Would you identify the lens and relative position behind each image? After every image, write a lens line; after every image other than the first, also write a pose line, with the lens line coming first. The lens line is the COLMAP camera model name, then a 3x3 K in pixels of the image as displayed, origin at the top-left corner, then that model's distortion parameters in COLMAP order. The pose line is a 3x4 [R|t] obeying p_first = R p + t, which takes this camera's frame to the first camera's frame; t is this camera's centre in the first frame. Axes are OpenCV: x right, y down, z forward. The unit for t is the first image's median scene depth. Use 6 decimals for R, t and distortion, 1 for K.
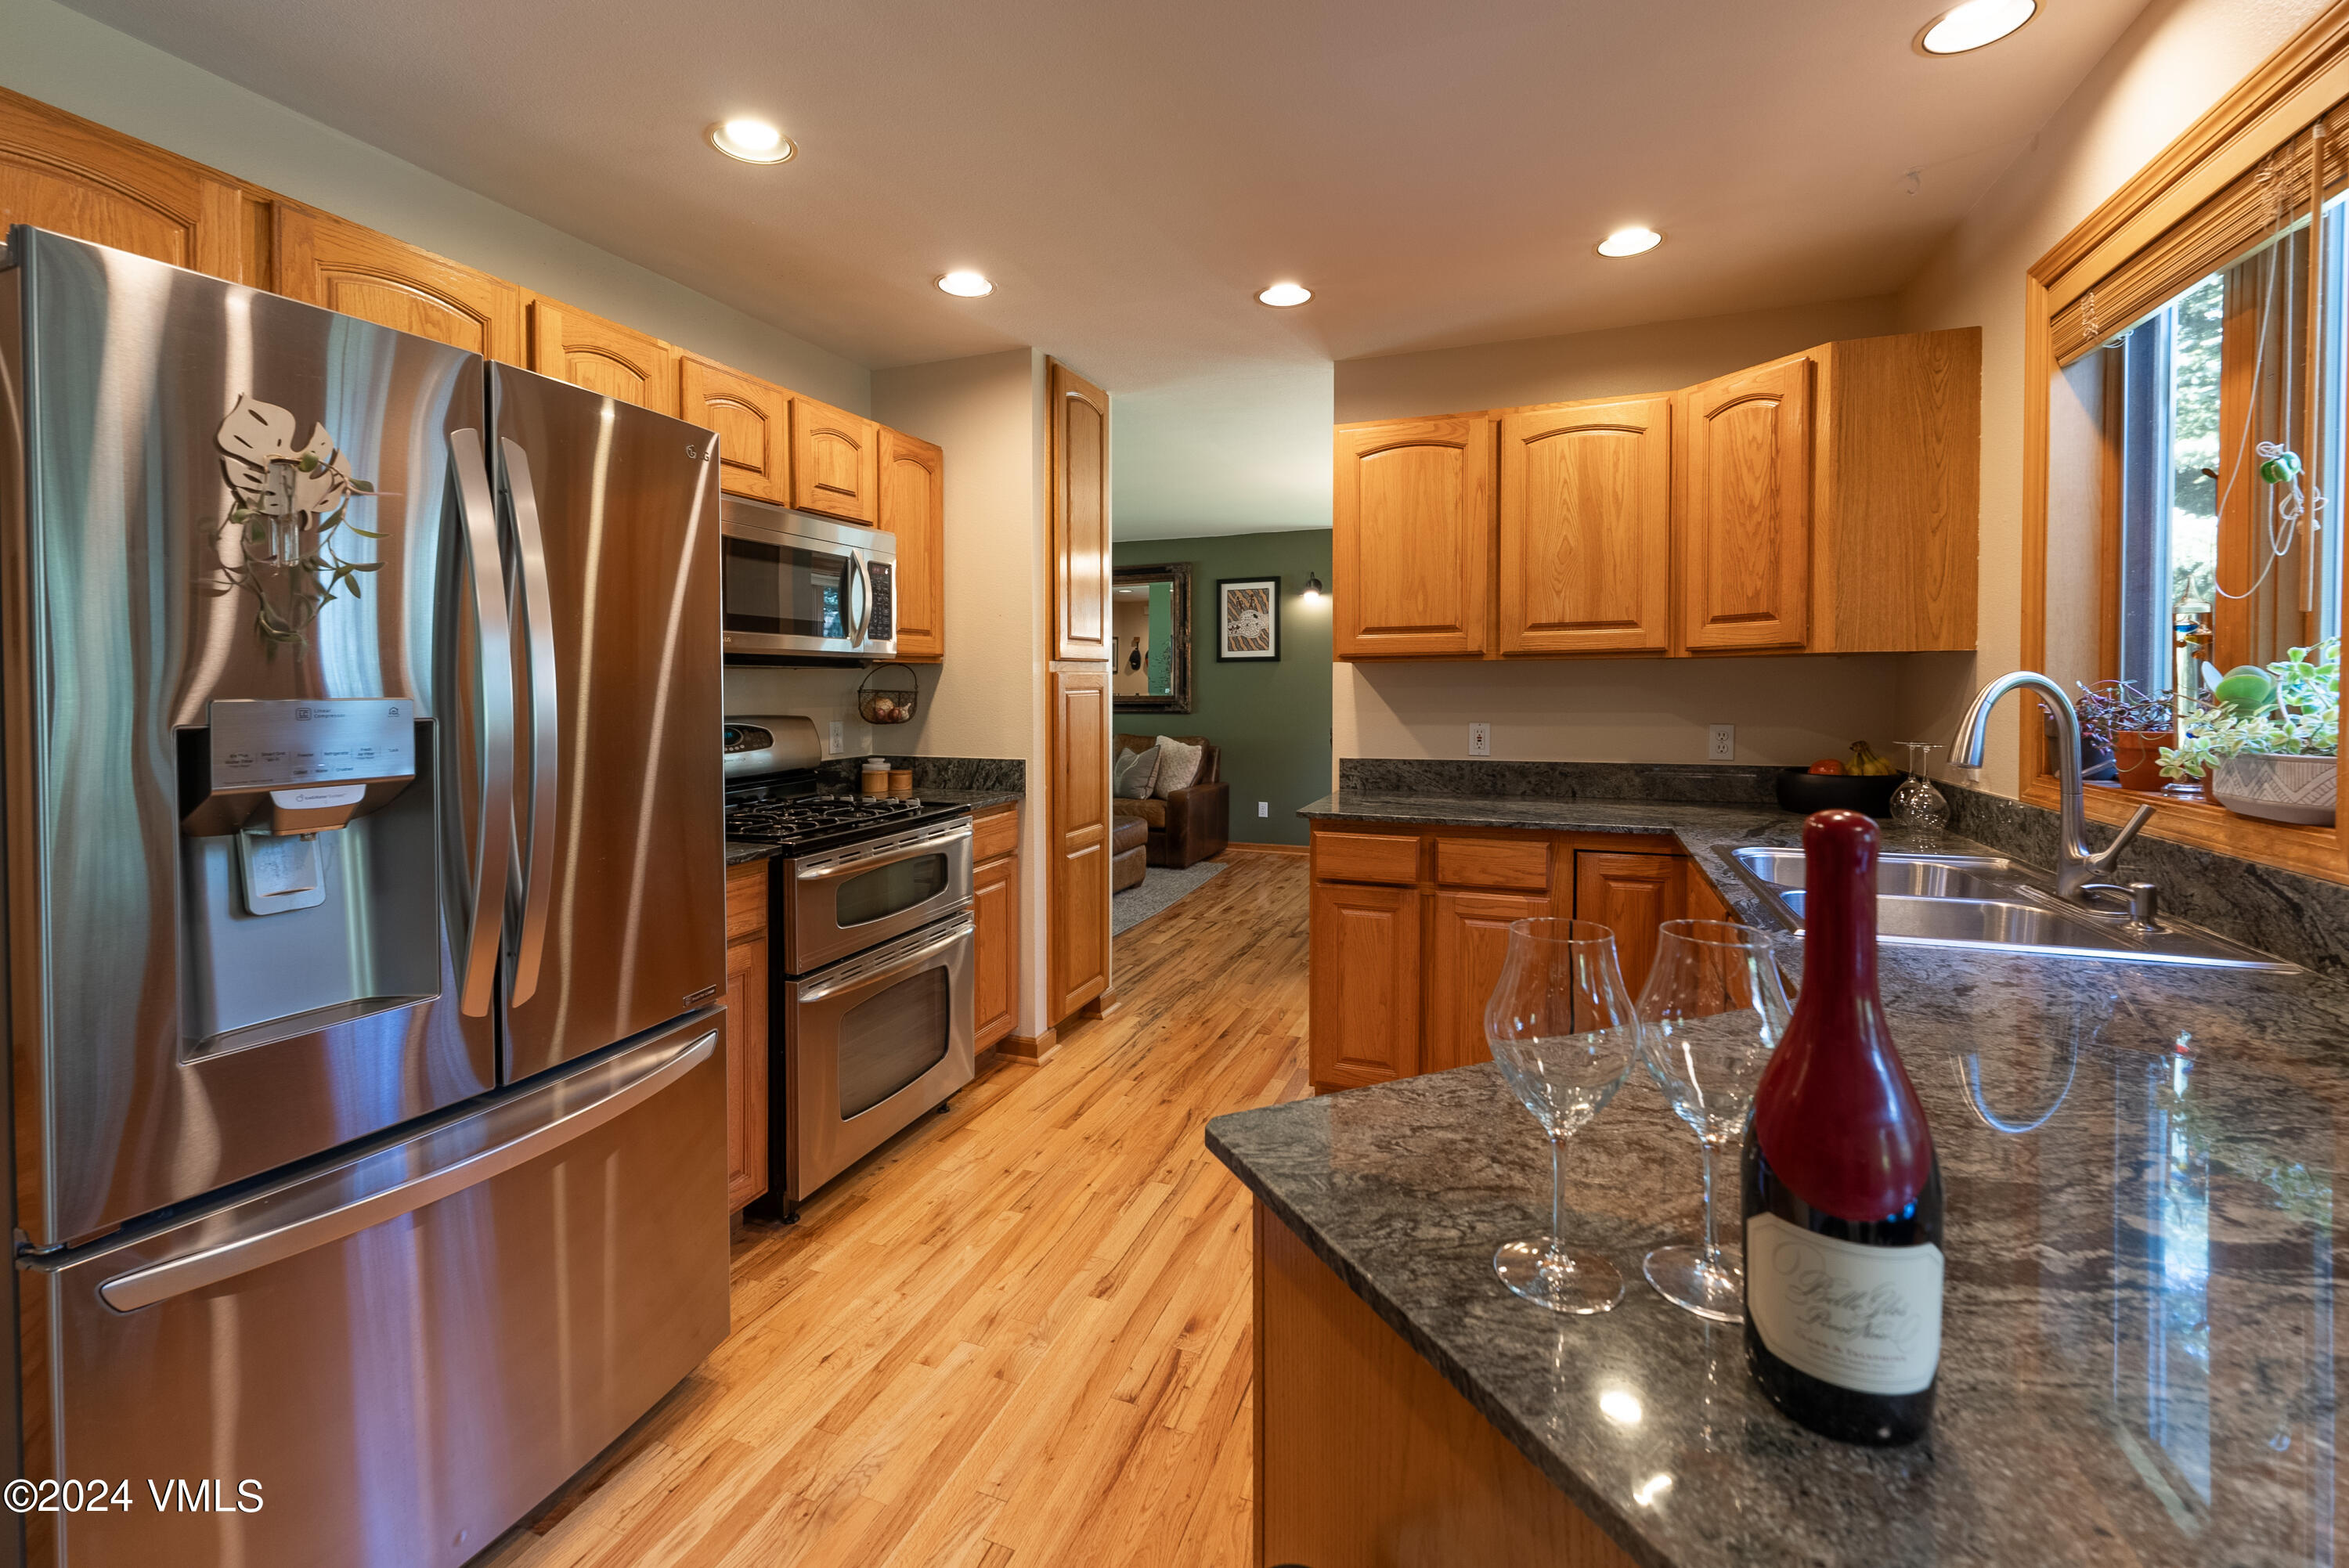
lens RADIAL K [[987.3, 0, 1171.6], [0, 987.3, 693.6], [0, 0, 1]] dist [-0.004683, -0.000394]
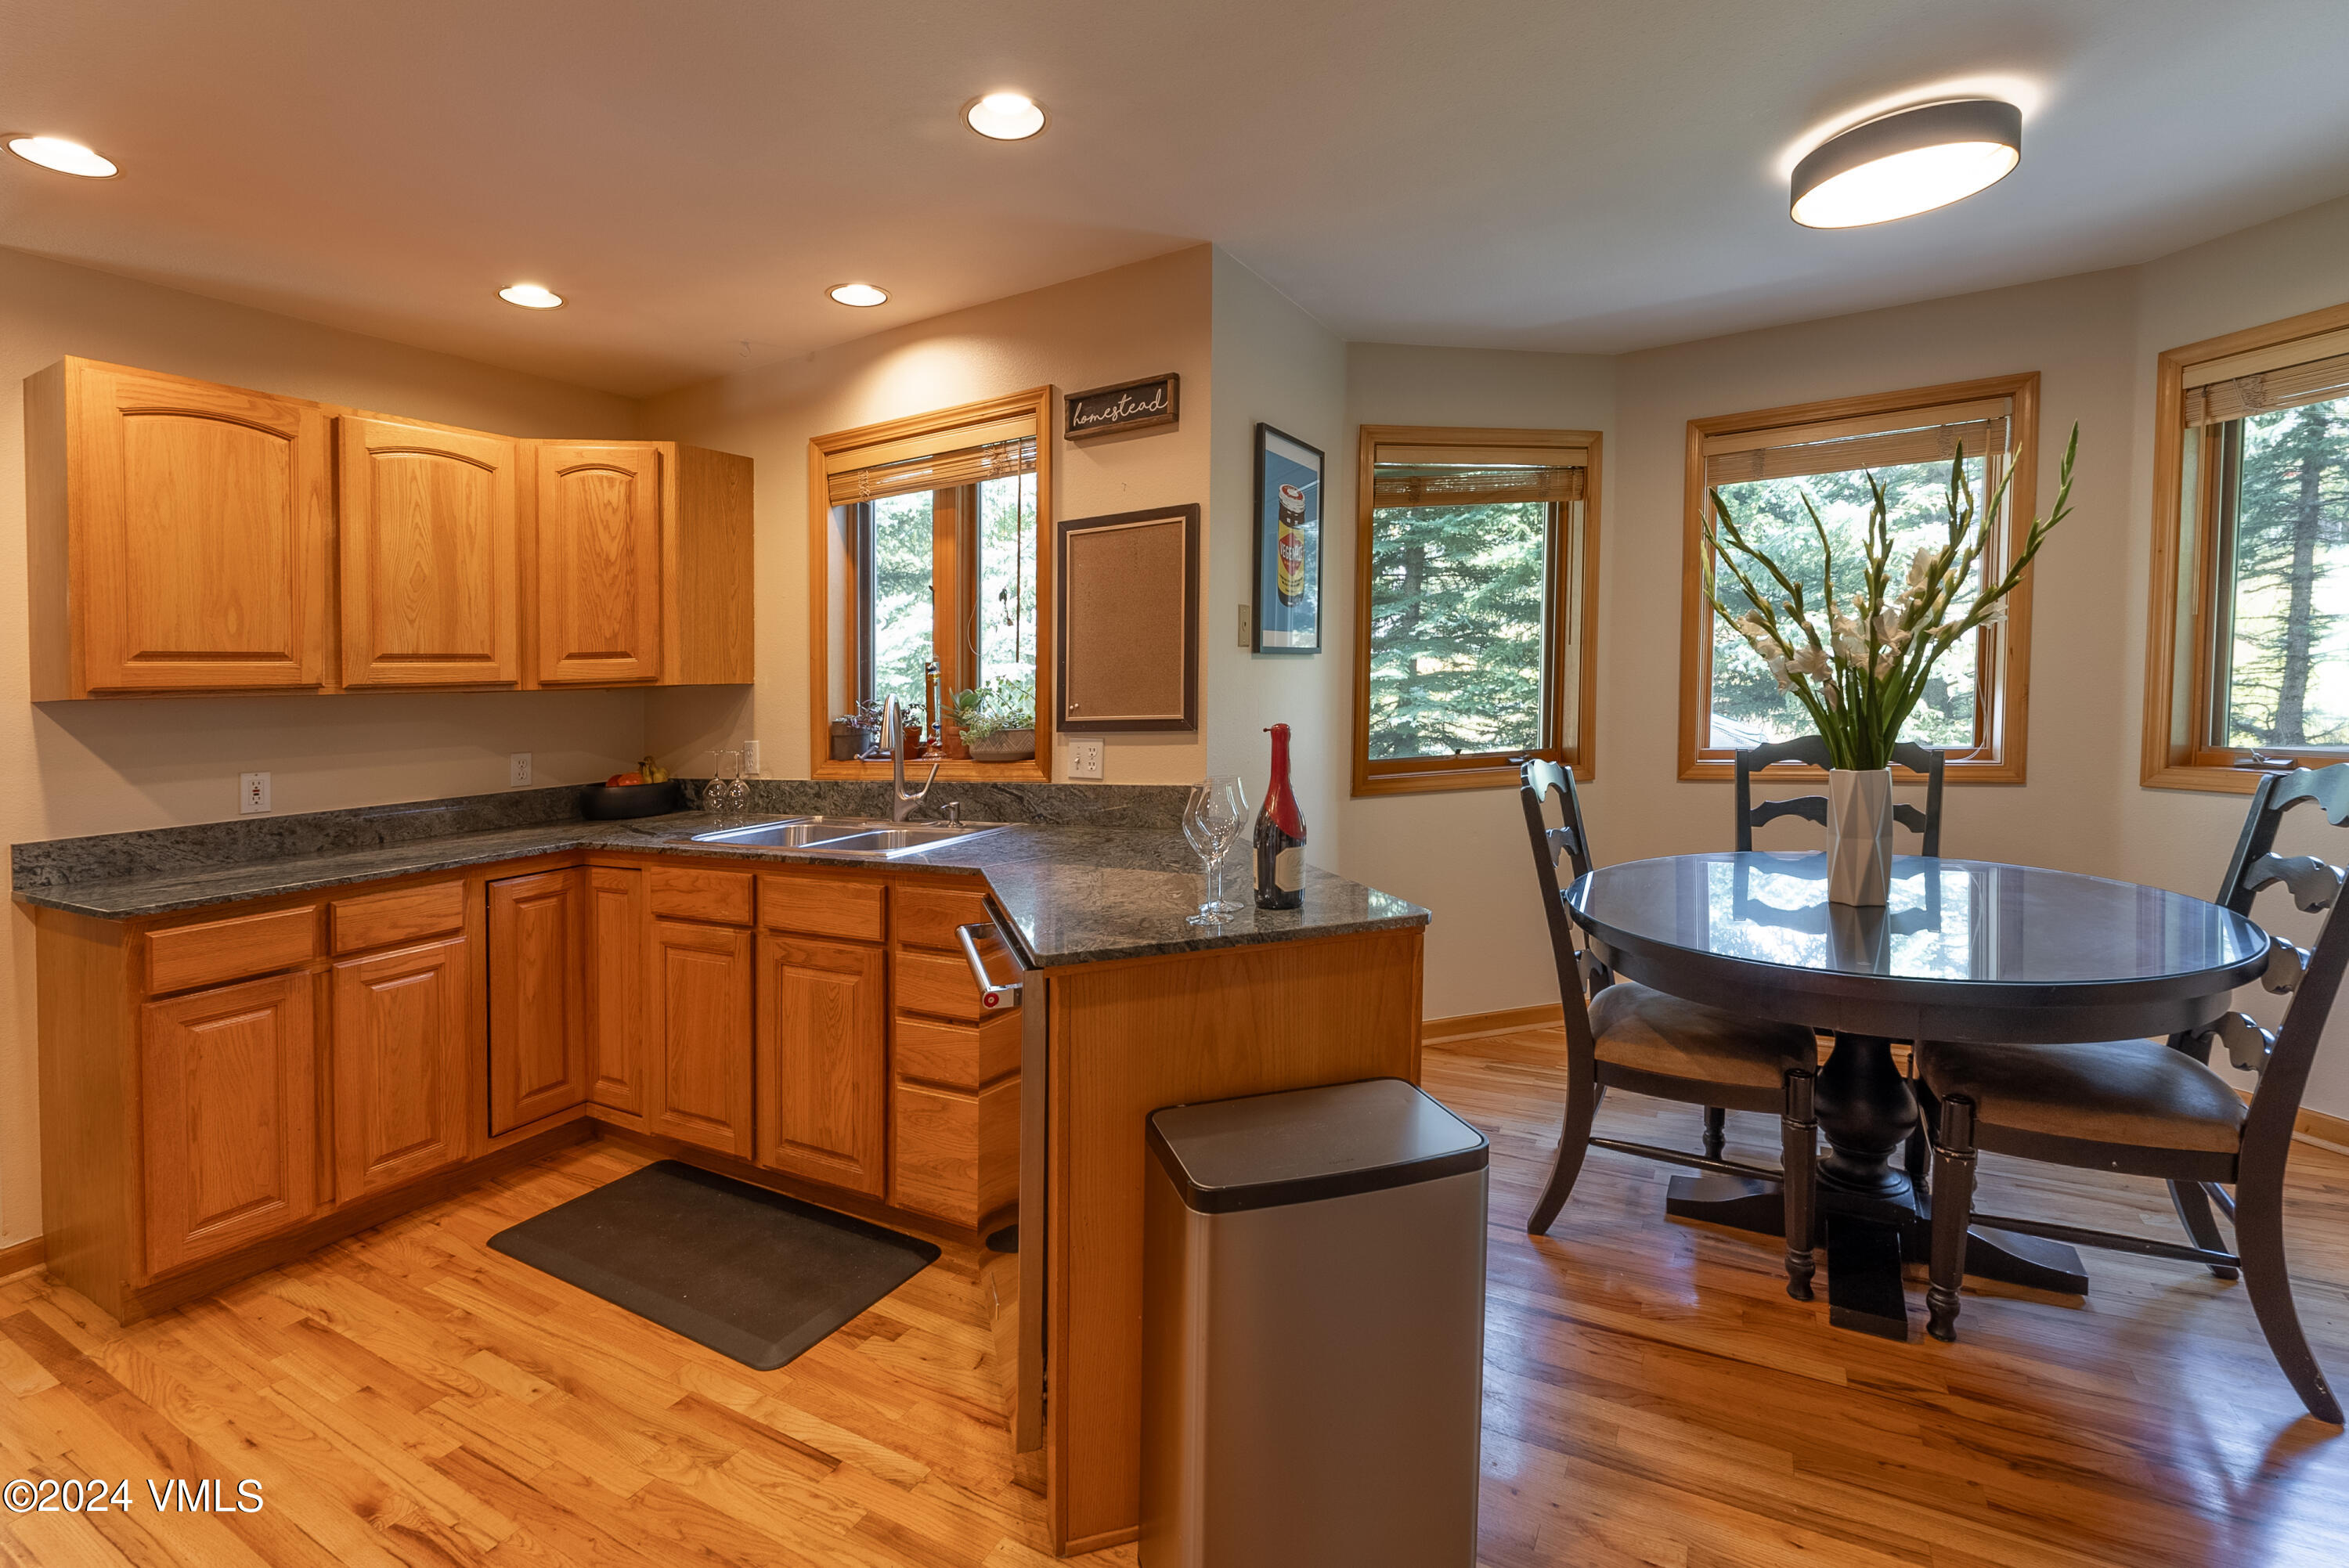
lens RADIAL K [[1048.0, 0, 1175.2], [0, 1048.0, 783.3], [0, 0, 1]] dist [-0.000725, -0.000914]
pose [[0.134488, -0.089565, 0.986859, -0.504576], [0.046584, 0.995377, 0.083989, 0.001388], [-0.989820, 0.034676, 0.138038, 0.143283]]
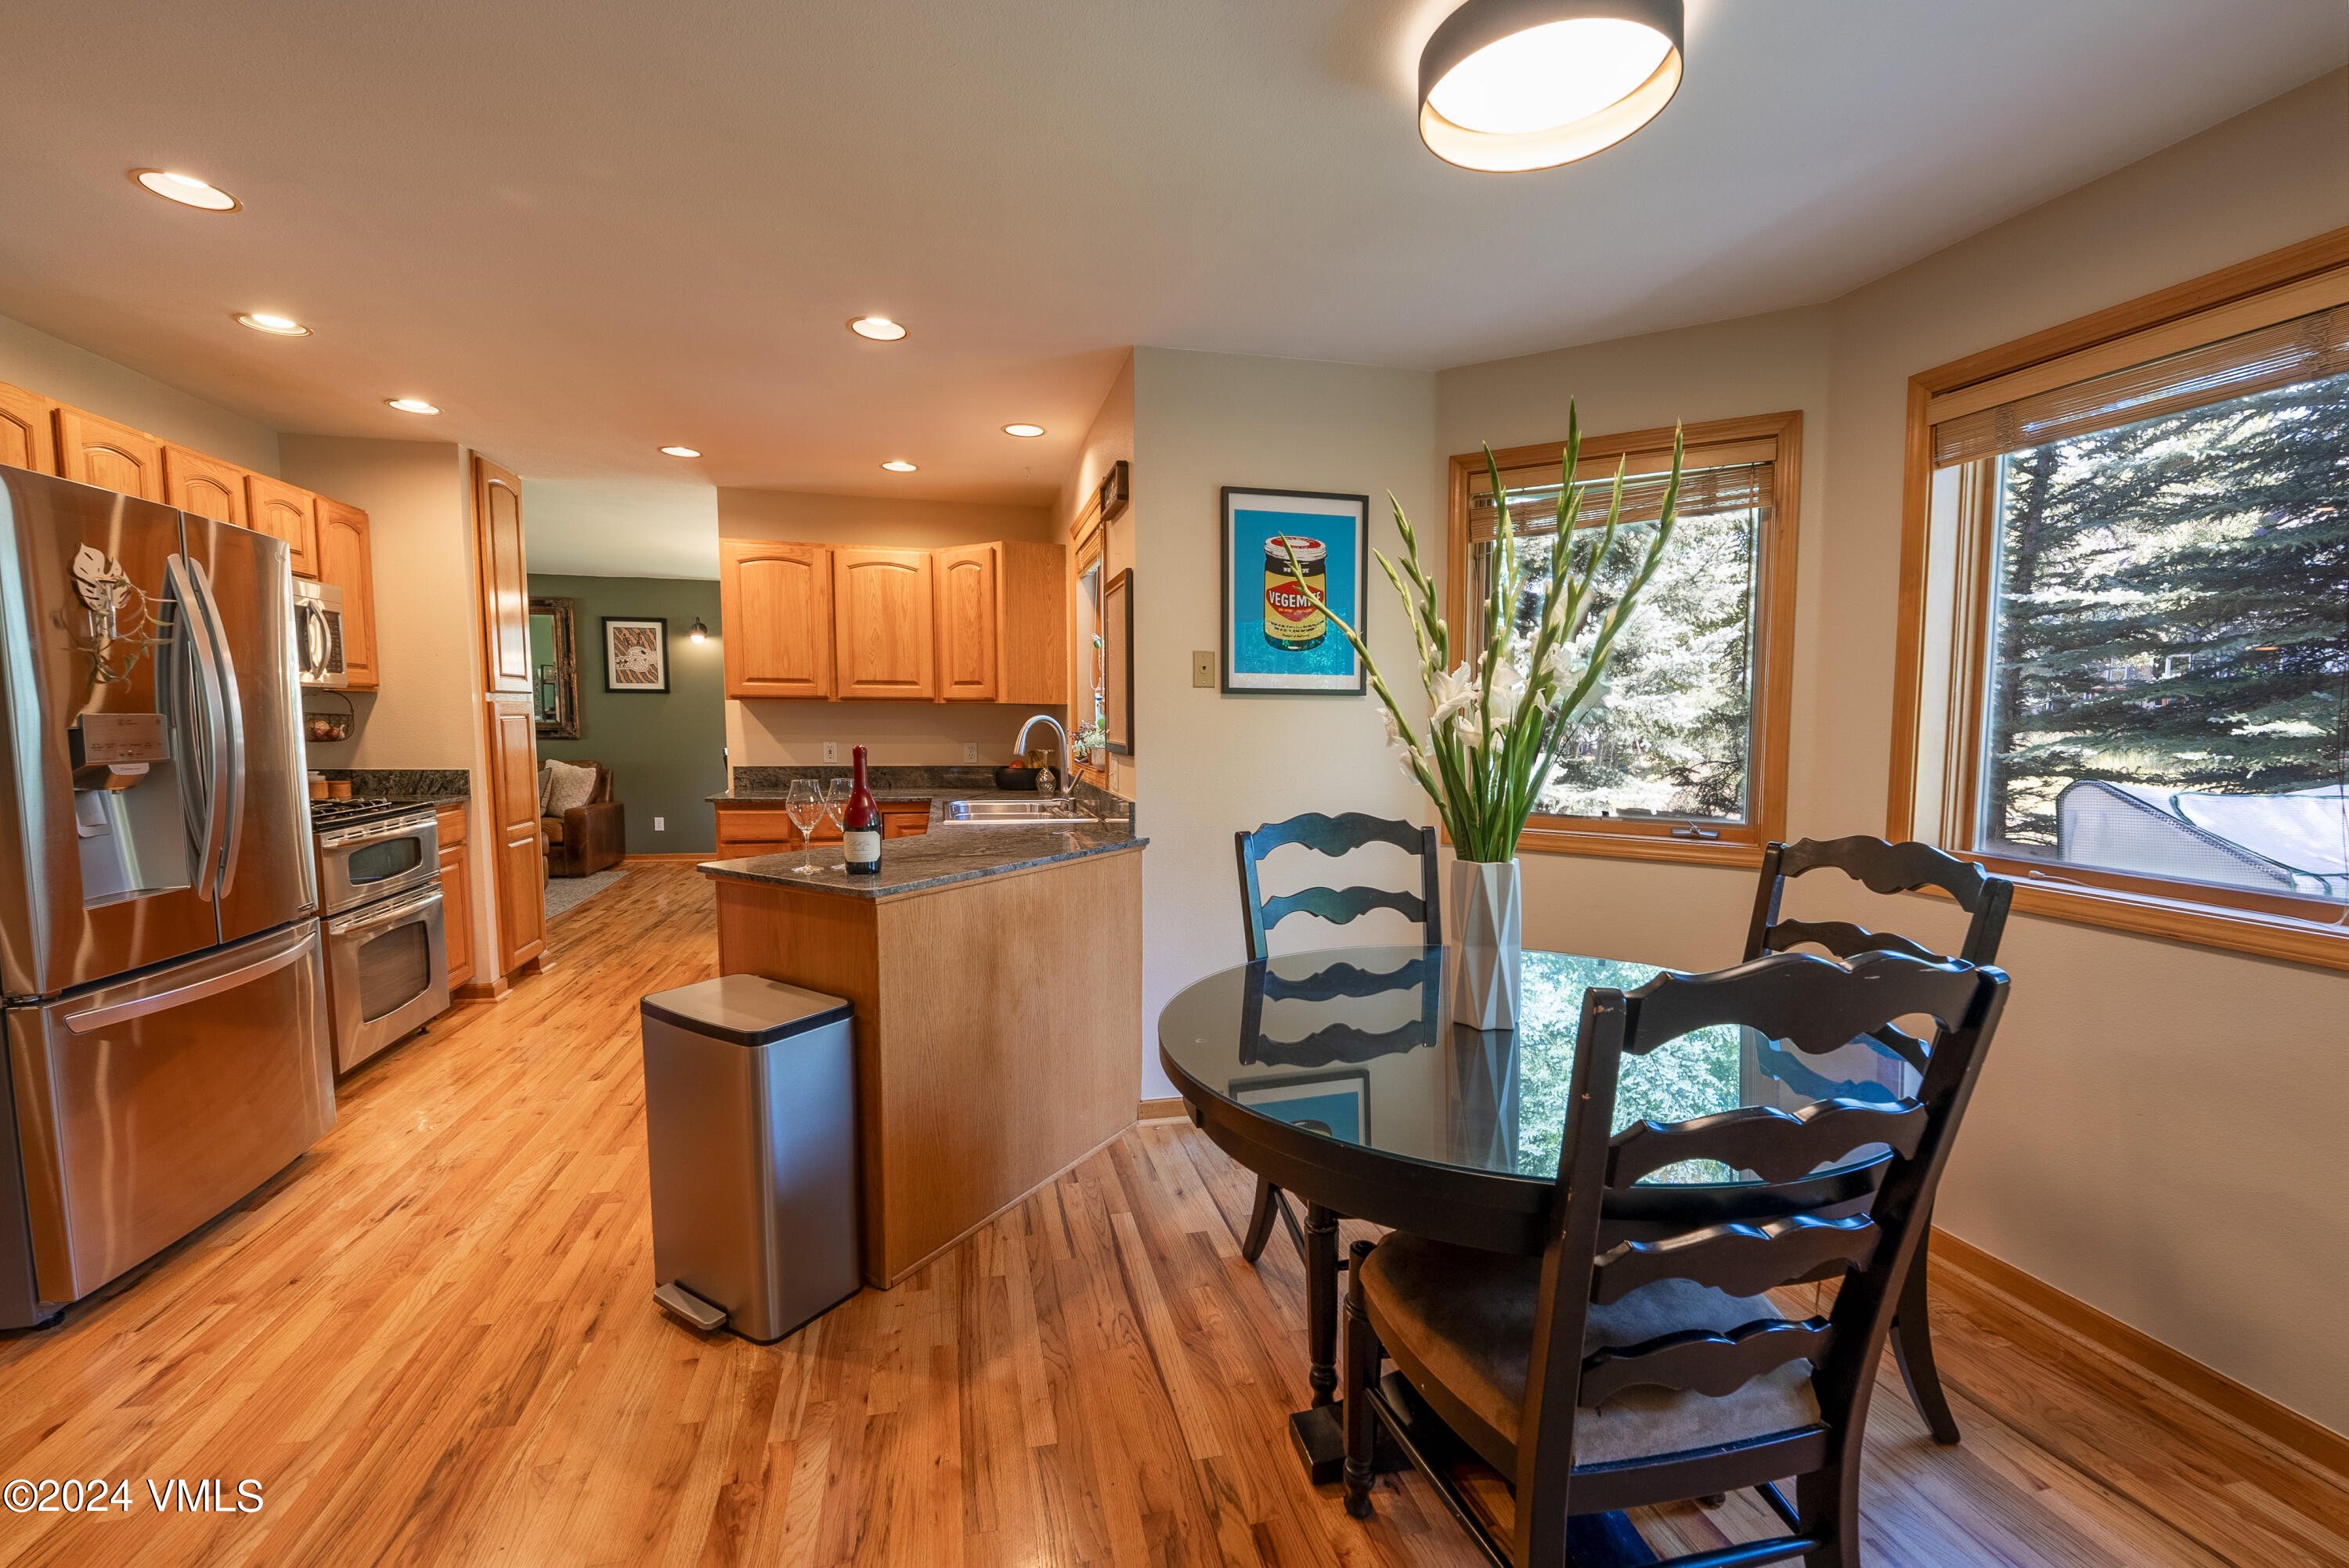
lens RADIAL K [[987.3, 0, 1191.5], [0, 987.3, 852.0], [0, 0, 1]] dist [-0.004683, -0.000394]
pose [[0.819509, -0.059694, 0.569949, -0.131639], [-0.012478, 0.992465, 0.121889, 0.005864], [-0.572930, -0.107001, 0.812590, -0.684556]]
